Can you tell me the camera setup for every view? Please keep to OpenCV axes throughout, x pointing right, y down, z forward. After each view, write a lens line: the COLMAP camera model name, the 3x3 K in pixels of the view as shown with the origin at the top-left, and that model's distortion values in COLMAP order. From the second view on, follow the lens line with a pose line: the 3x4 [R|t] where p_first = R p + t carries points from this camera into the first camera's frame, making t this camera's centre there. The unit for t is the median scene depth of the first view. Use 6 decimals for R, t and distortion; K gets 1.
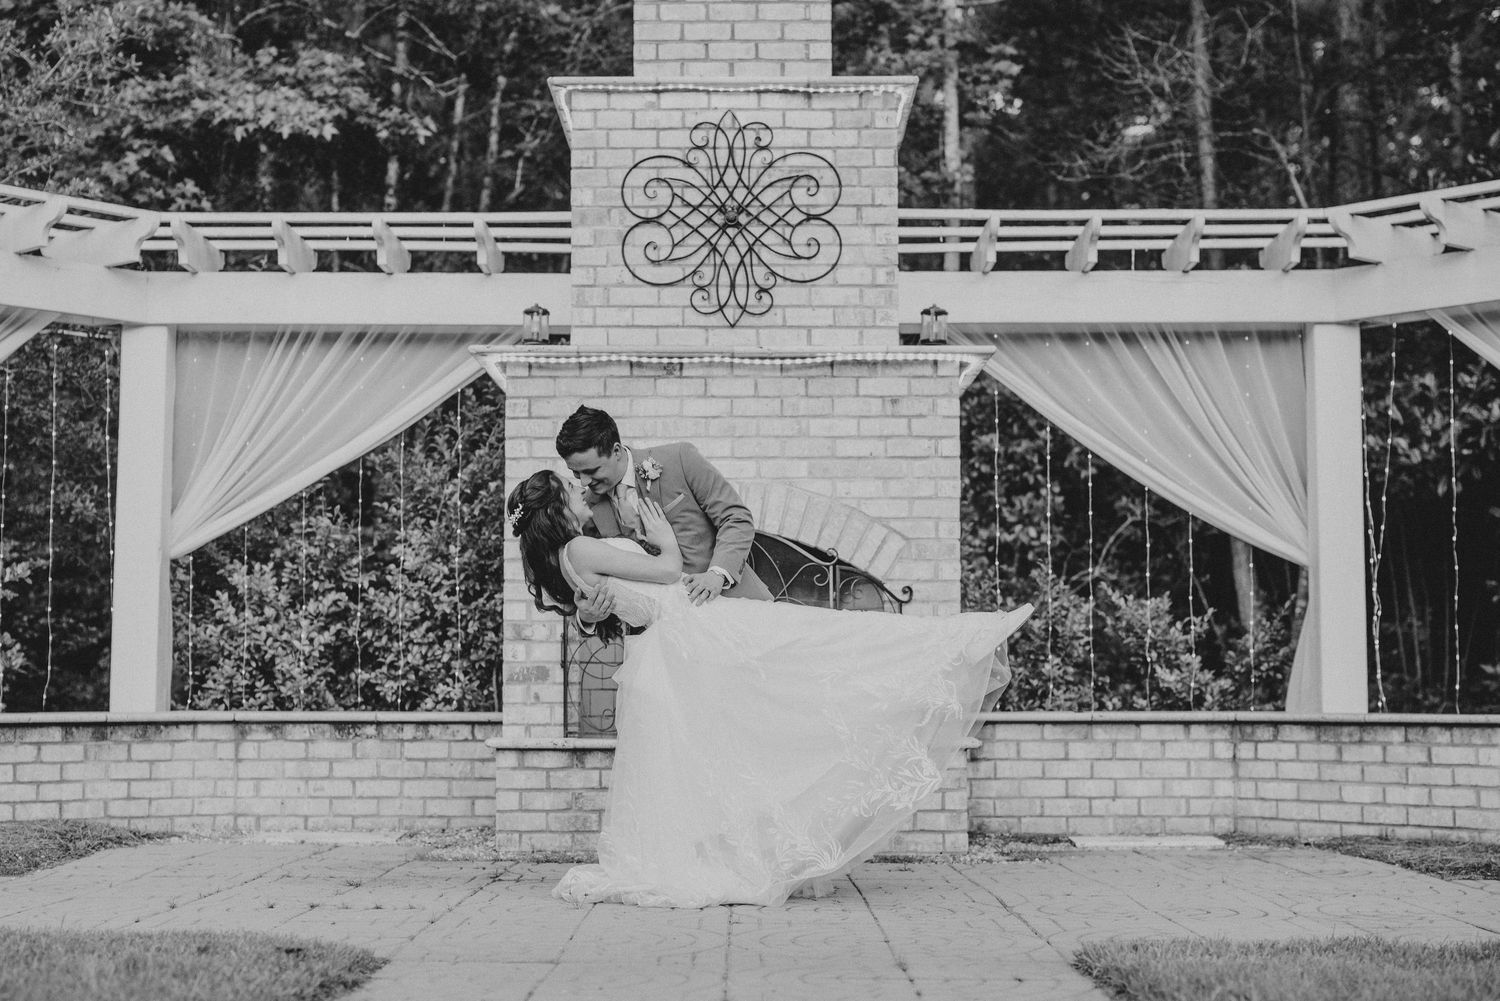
lens RADIAL K [[2172.7, 0, 707.4], [0, 2172.7, 559.9], [0, 0, 1]] dist [-0.003770, 0.037656]
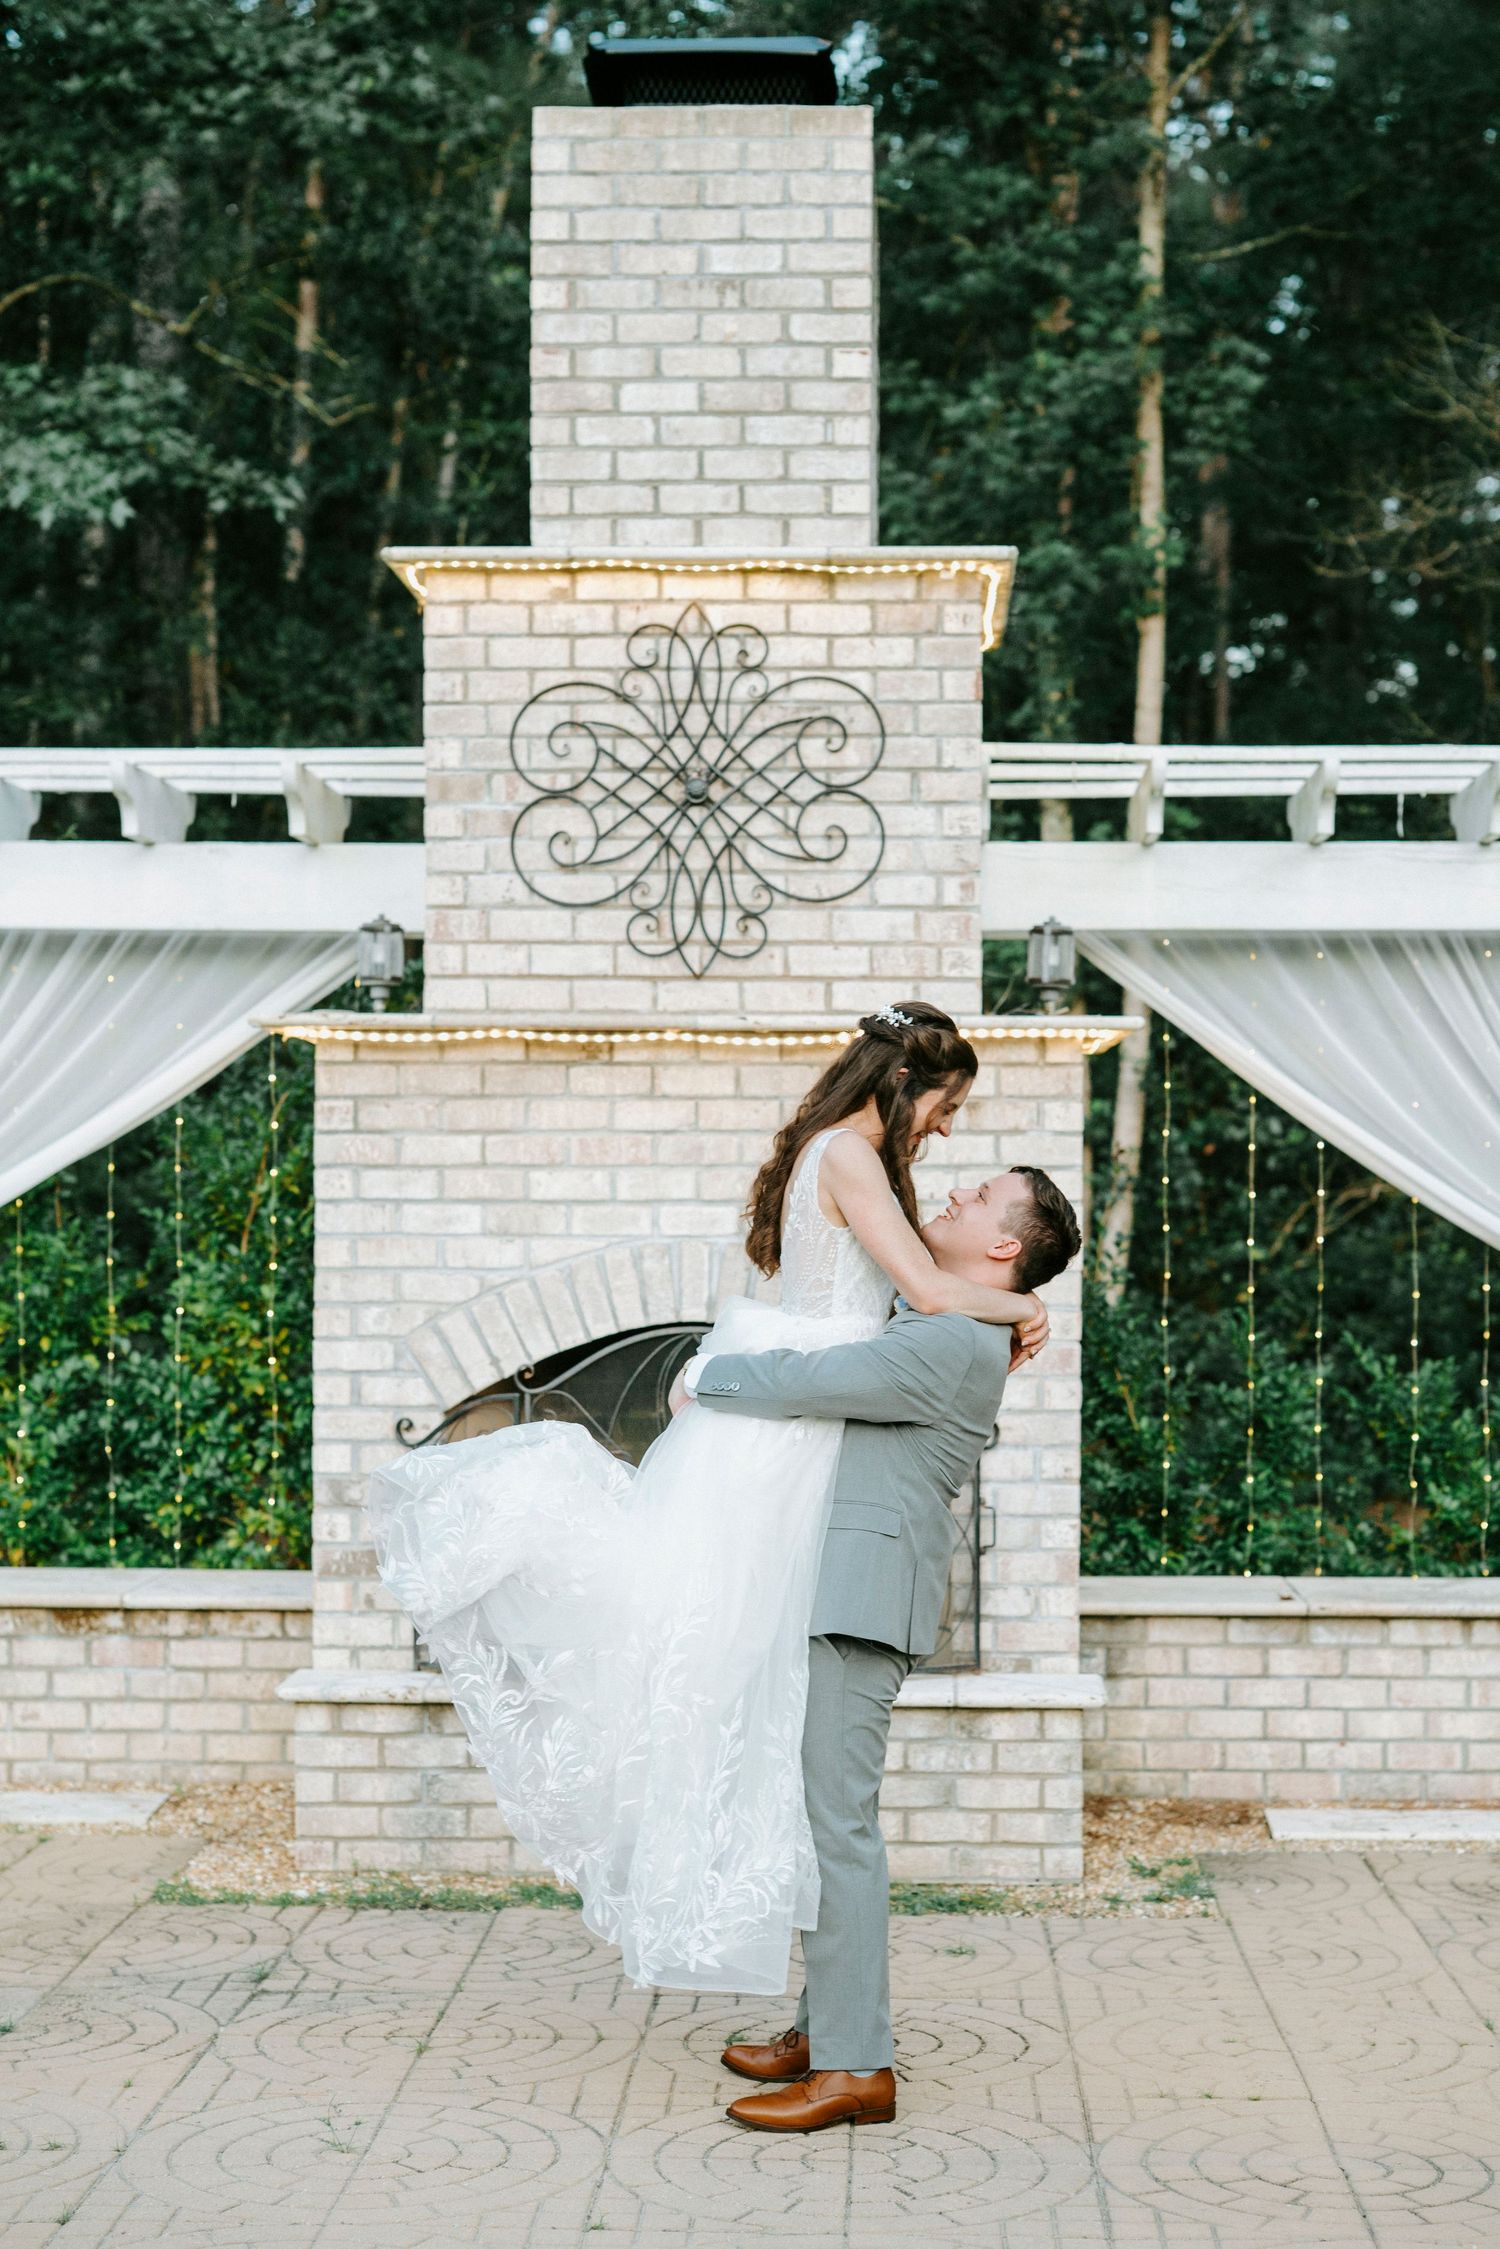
lens RADIAL K [[3251.5, 0, 795.2], [0, 3251.5, 1247.2], [0, 0, 1]] dist [-0.021993, 0.147607]
pose [[0.999860, 0.003588, -0.016346, 0.049268], [-0.002265, 0.996771, 0.080268, -0.098851], [0.016581, -0.080219, 0.996639, 0.109617]]
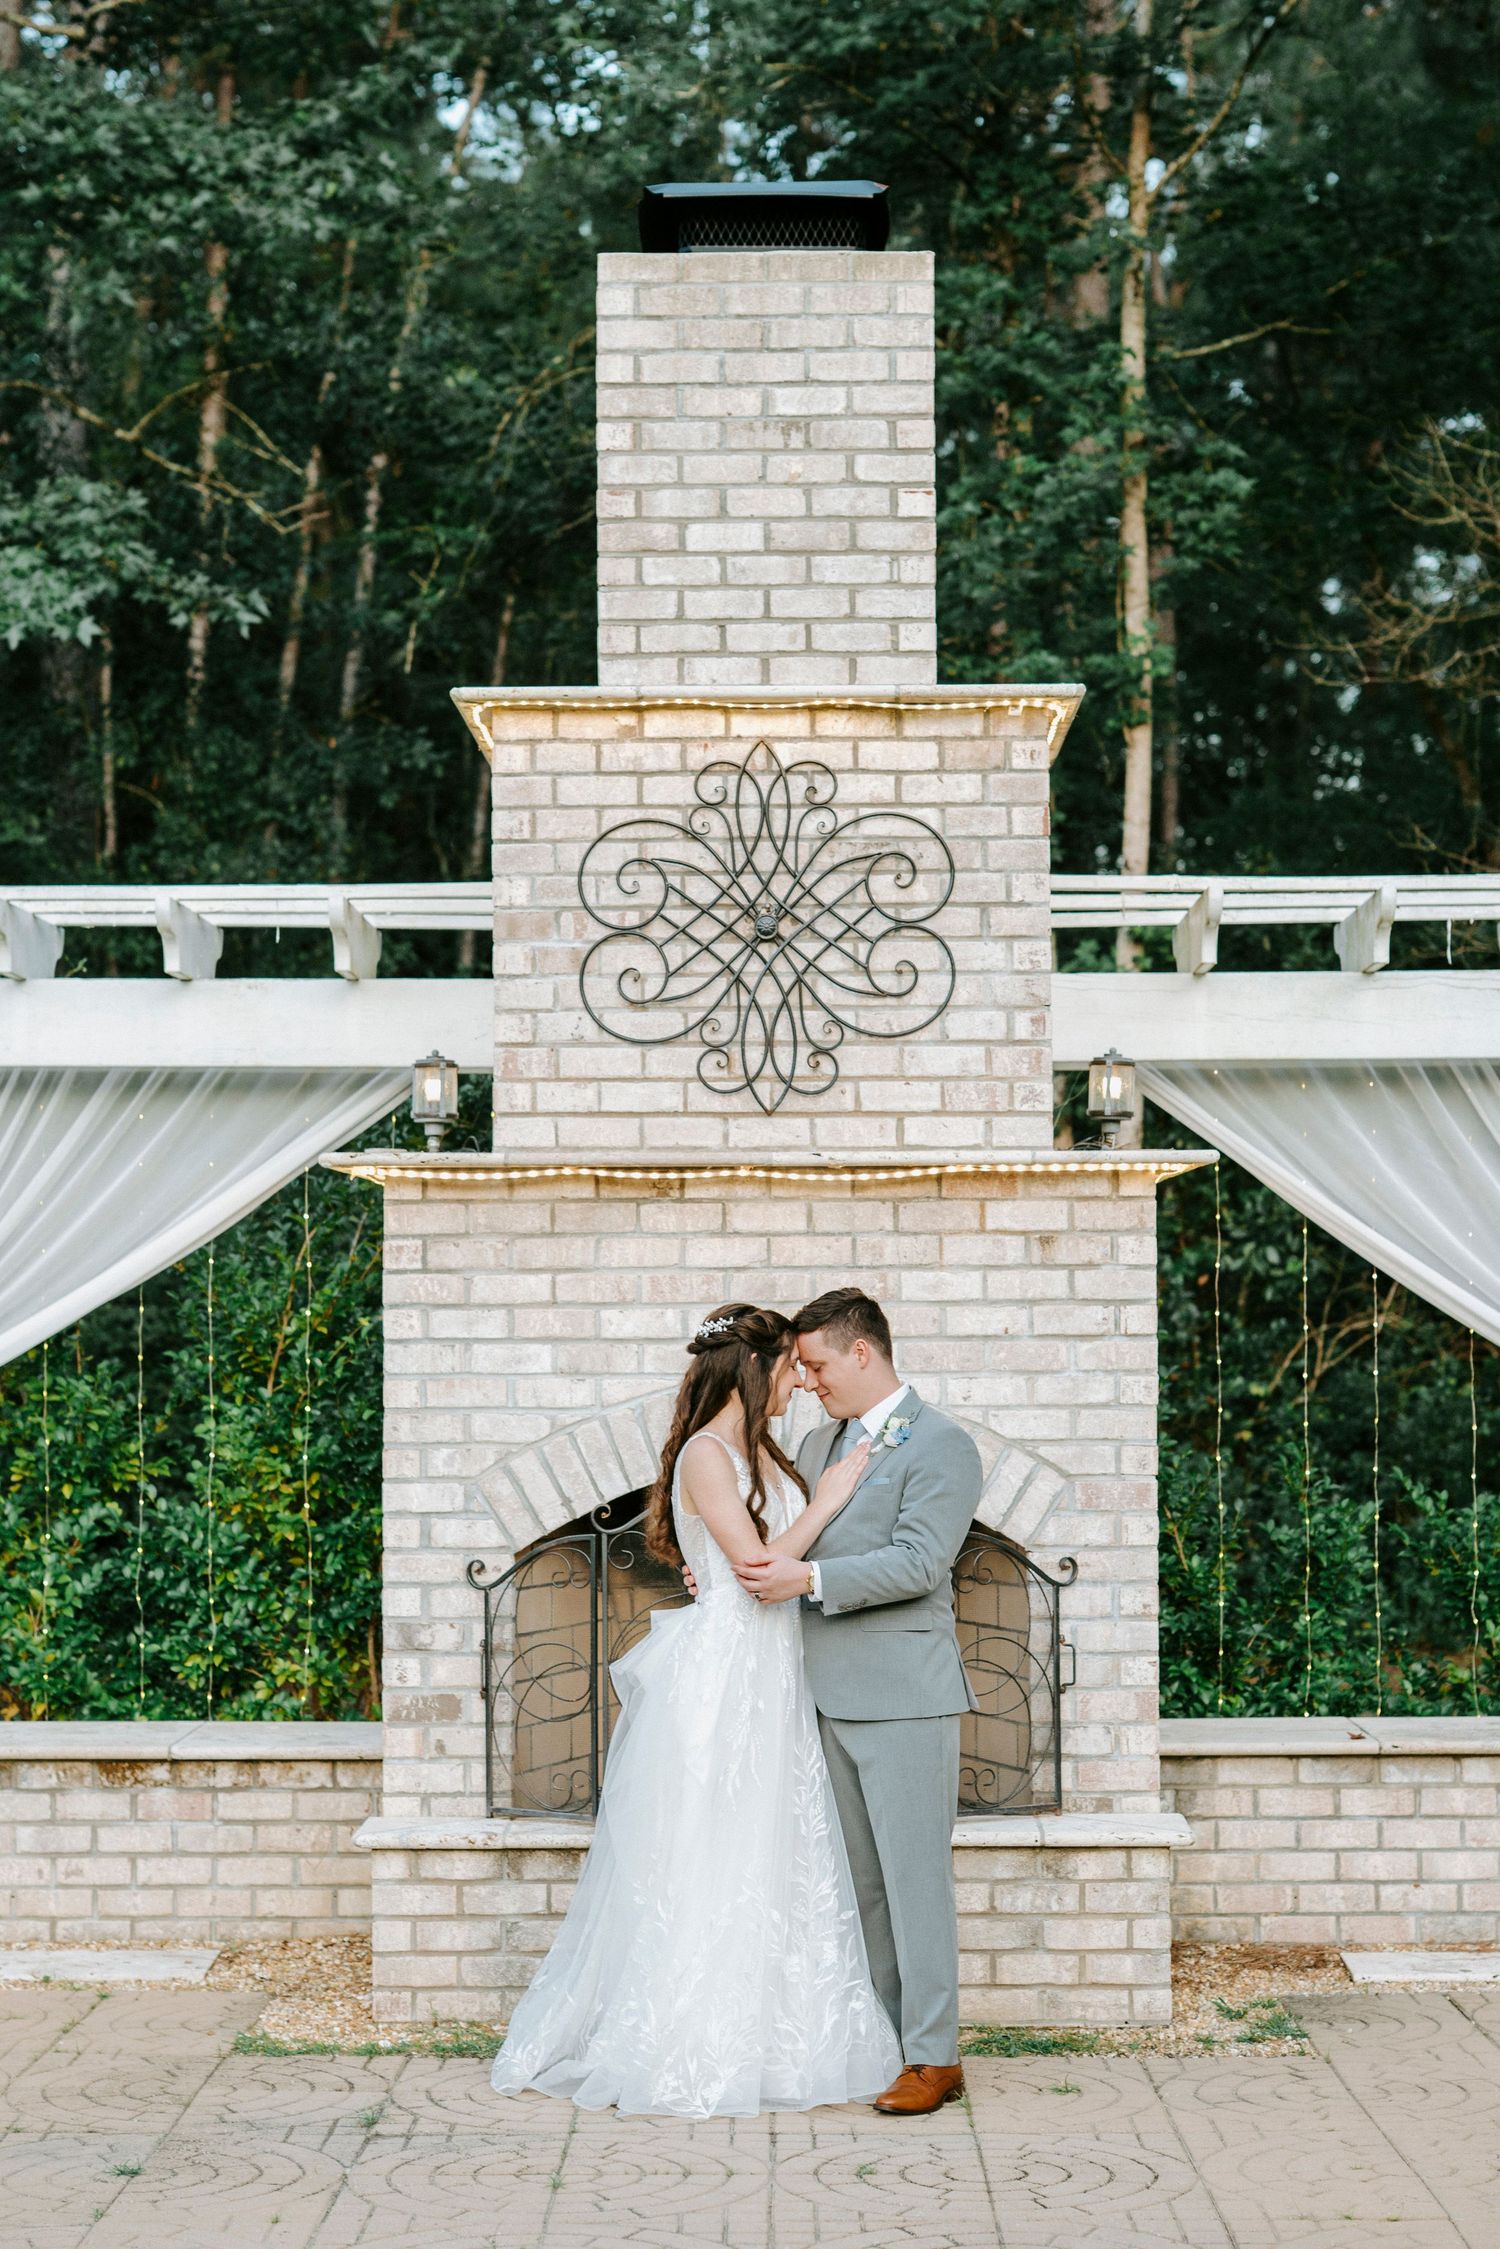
lens RADIAL K [[3563.1, 0, 734.0], [0, 3563.1, 1219.8], [0, 0, 1]] dist [-0.002270, -0.030933]
pose [[0.999987, -0.005080, 0.000633, 0.001204], [0.005056, 0.999452, 0.032705, -0.103471], [-0.000799, -0.032701, 0.999465, 0.035479]]
